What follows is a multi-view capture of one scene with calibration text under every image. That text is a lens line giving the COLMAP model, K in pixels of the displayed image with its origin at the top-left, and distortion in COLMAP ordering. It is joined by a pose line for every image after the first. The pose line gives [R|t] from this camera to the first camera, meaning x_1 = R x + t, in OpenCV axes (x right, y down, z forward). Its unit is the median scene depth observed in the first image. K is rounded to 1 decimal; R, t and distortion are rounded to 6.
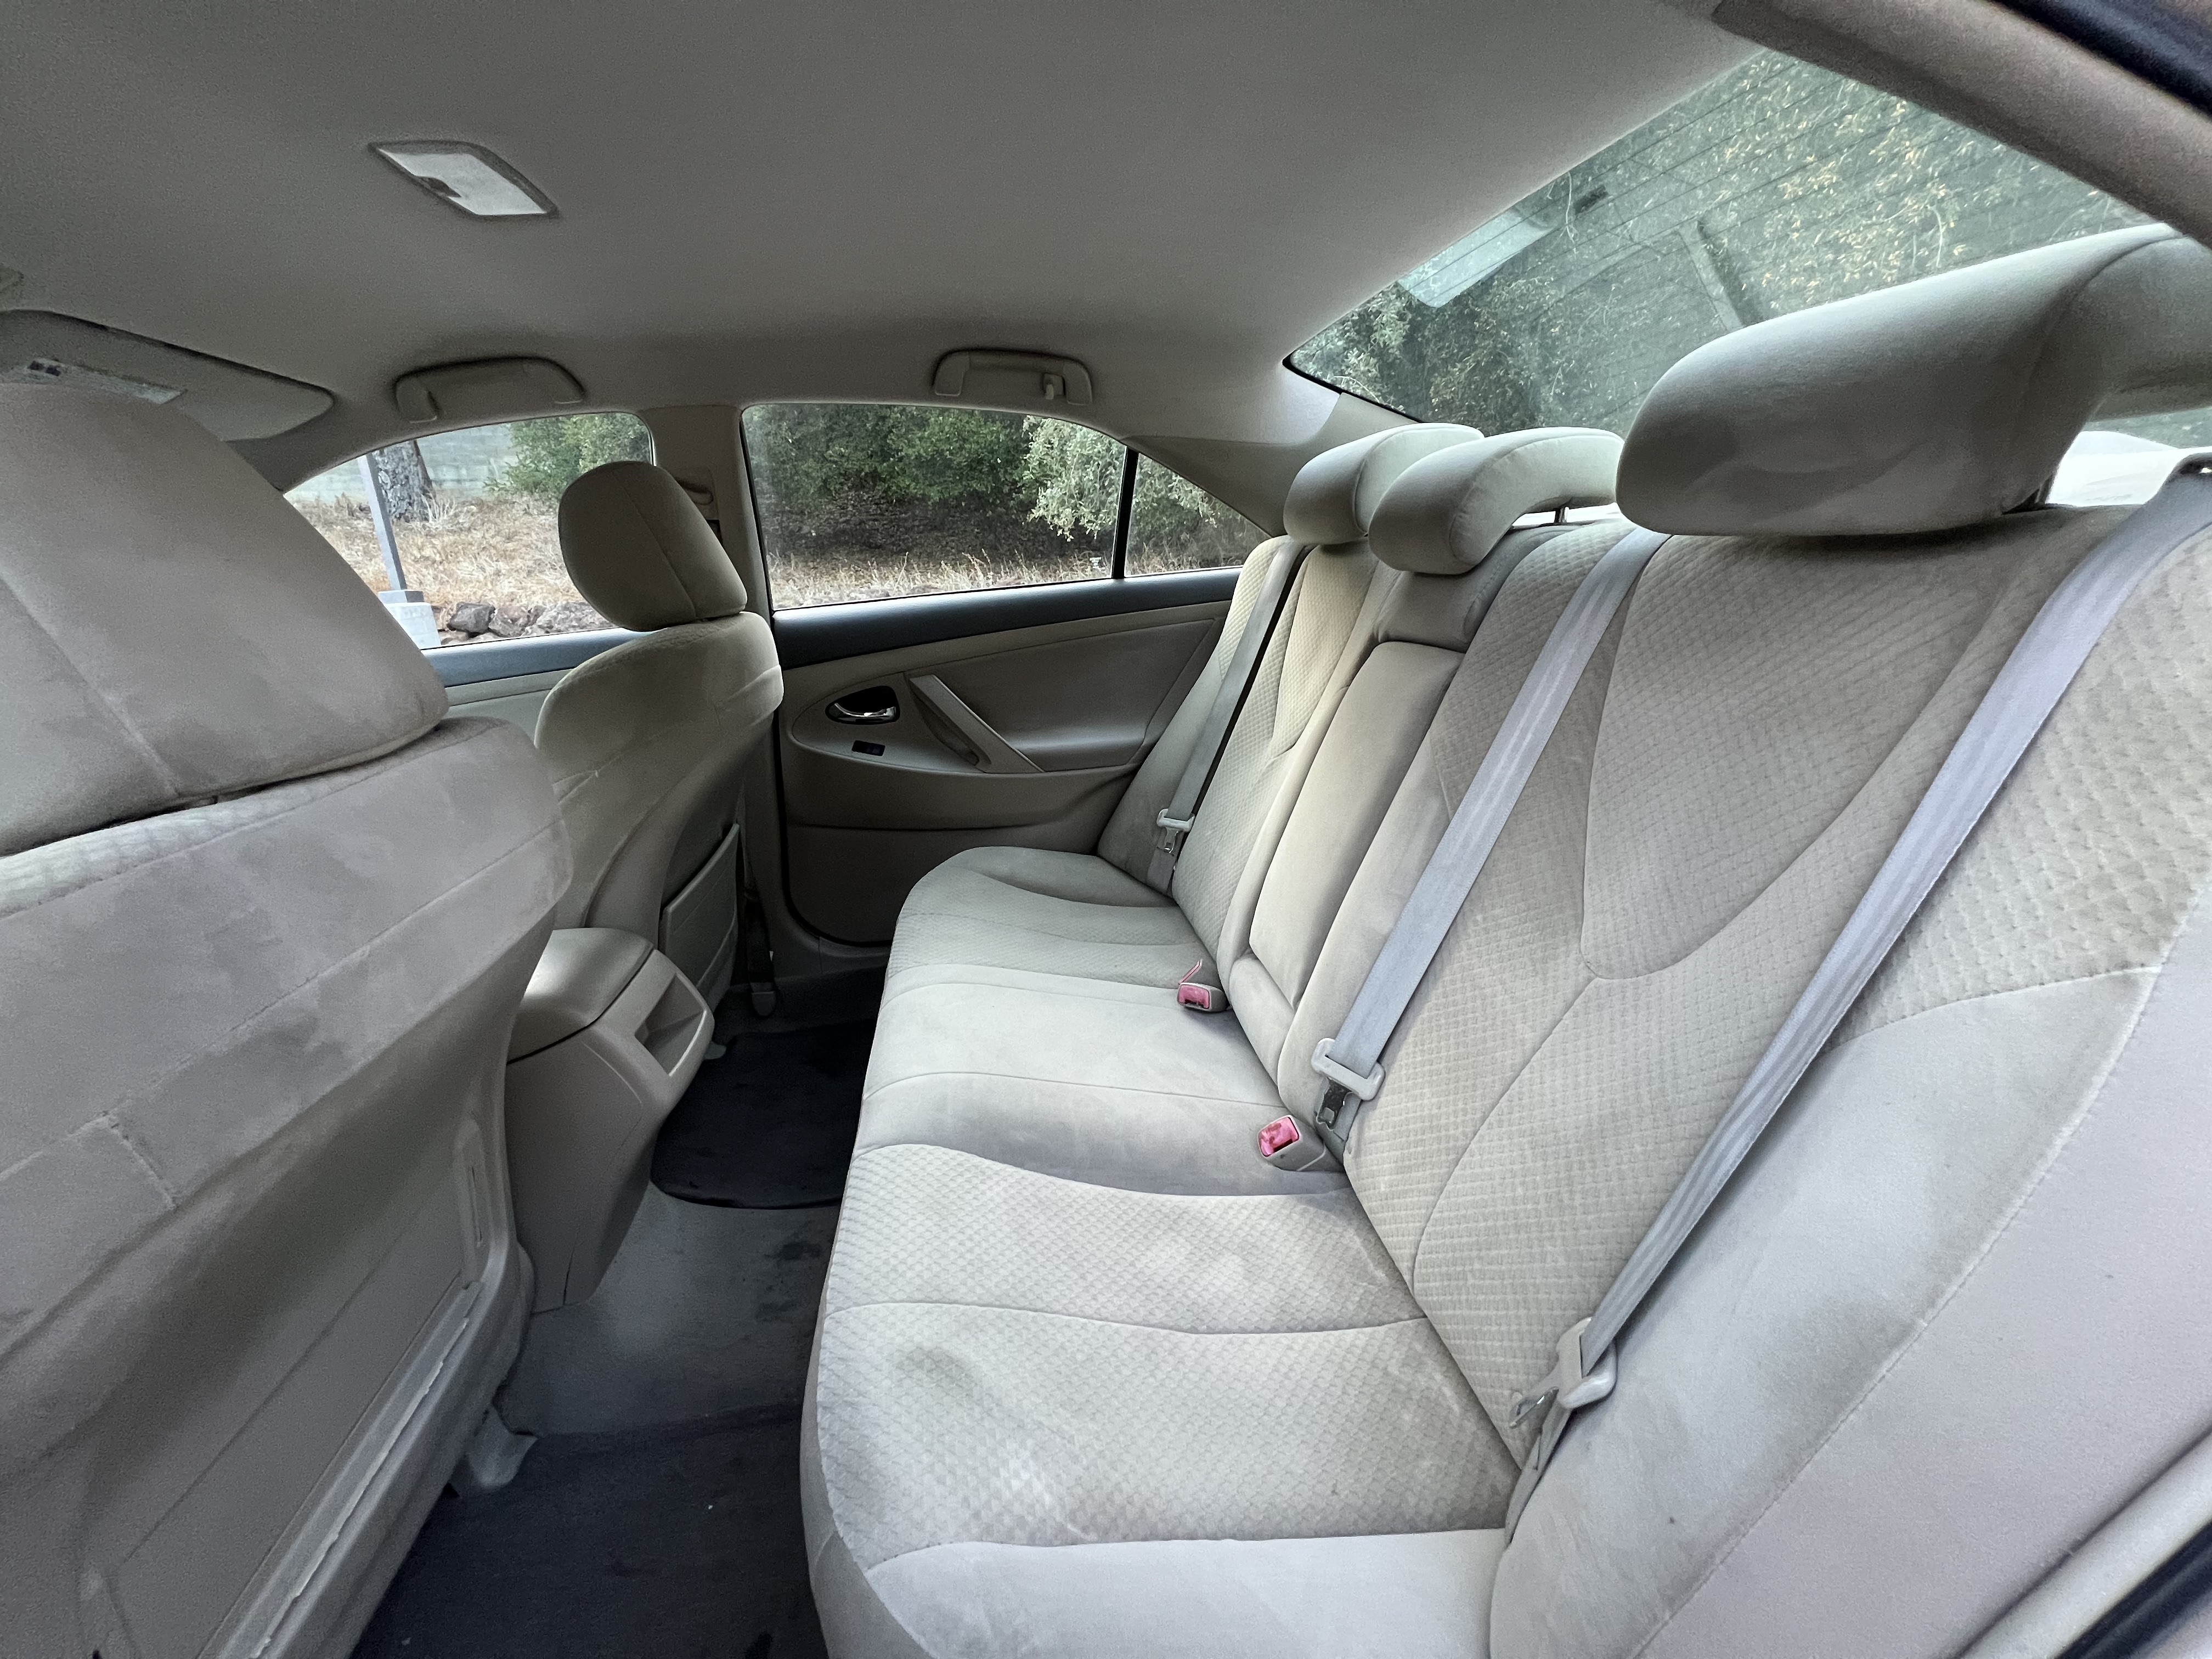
lens RADIAL K [[881.4, 0, 1110.4], [0, 881.4, 819.2], [0, 0, 1]] dist [-0.001669, 0.000218]
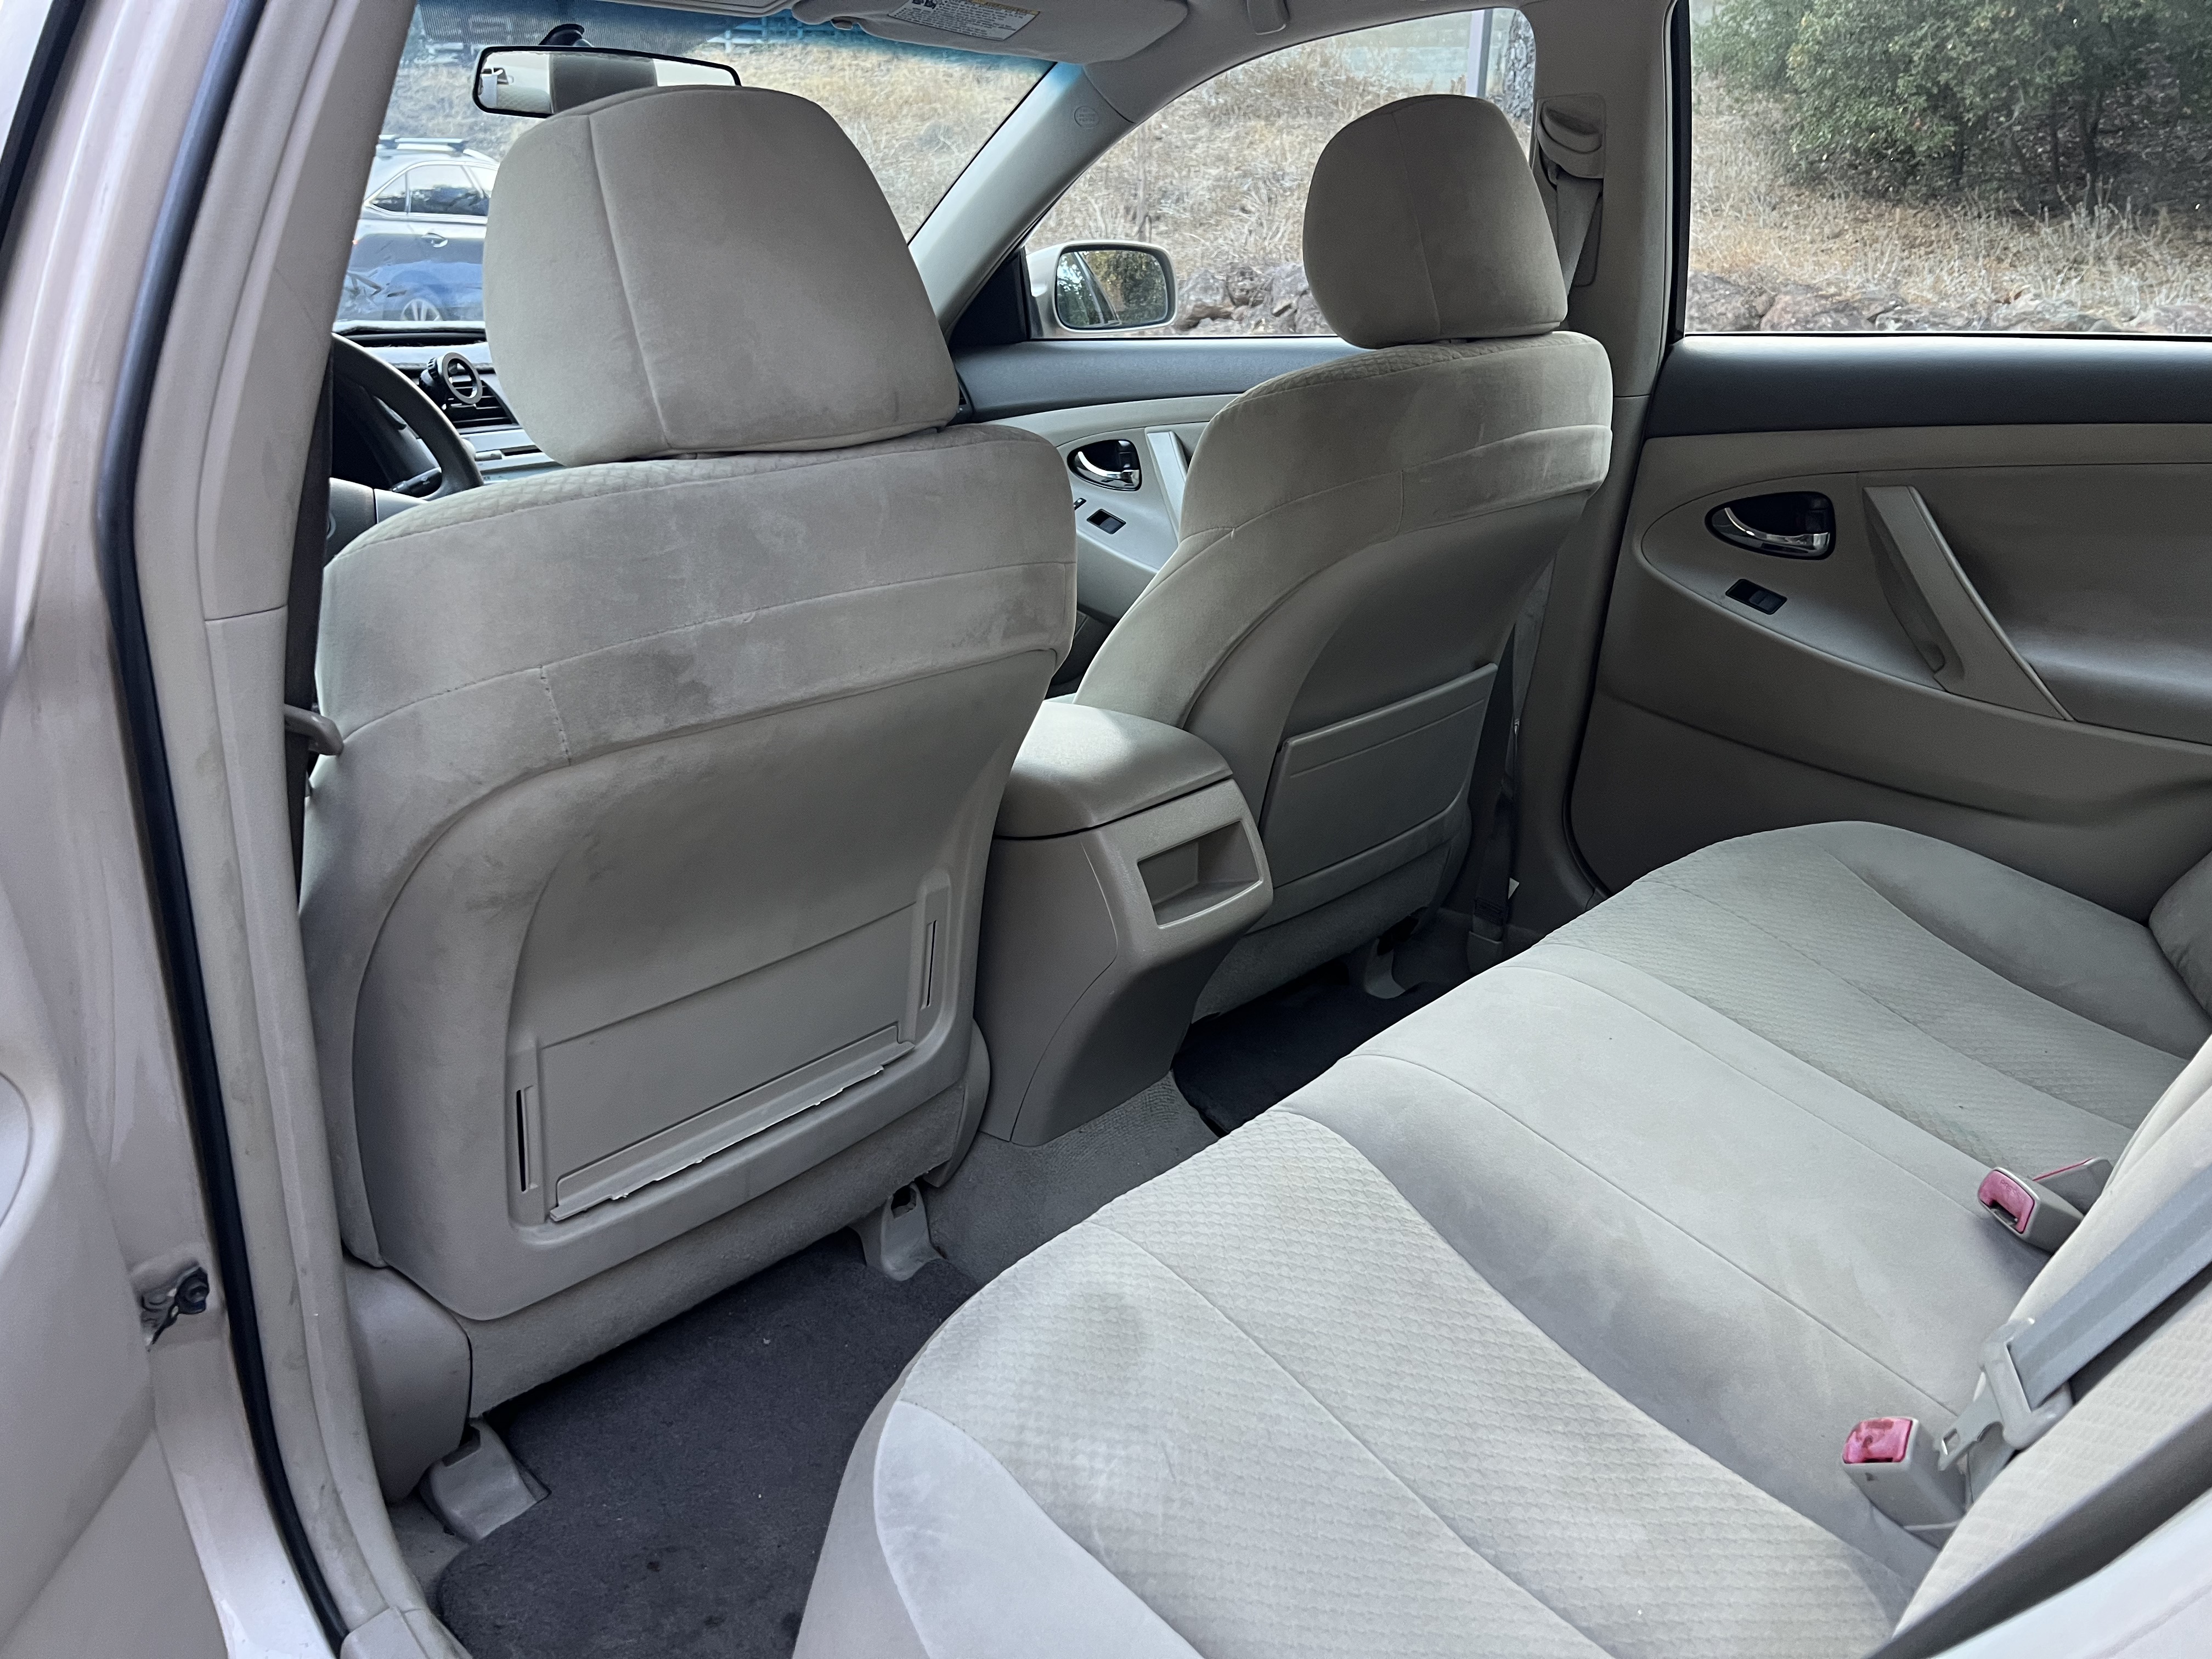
lens RADIAL K [[1683.1, 0, 1140.7], [0, 1683.1, 845.3], [0, 0, 1]] dist [0.052871, -0.073474]
pose [[0.642329, 0.316369, -0.698086, 0.535284], [-0.264170, 0.946404, 0.185835, -0.052623], [0.719464, 0.065046, 0.691477, -0.046560]]
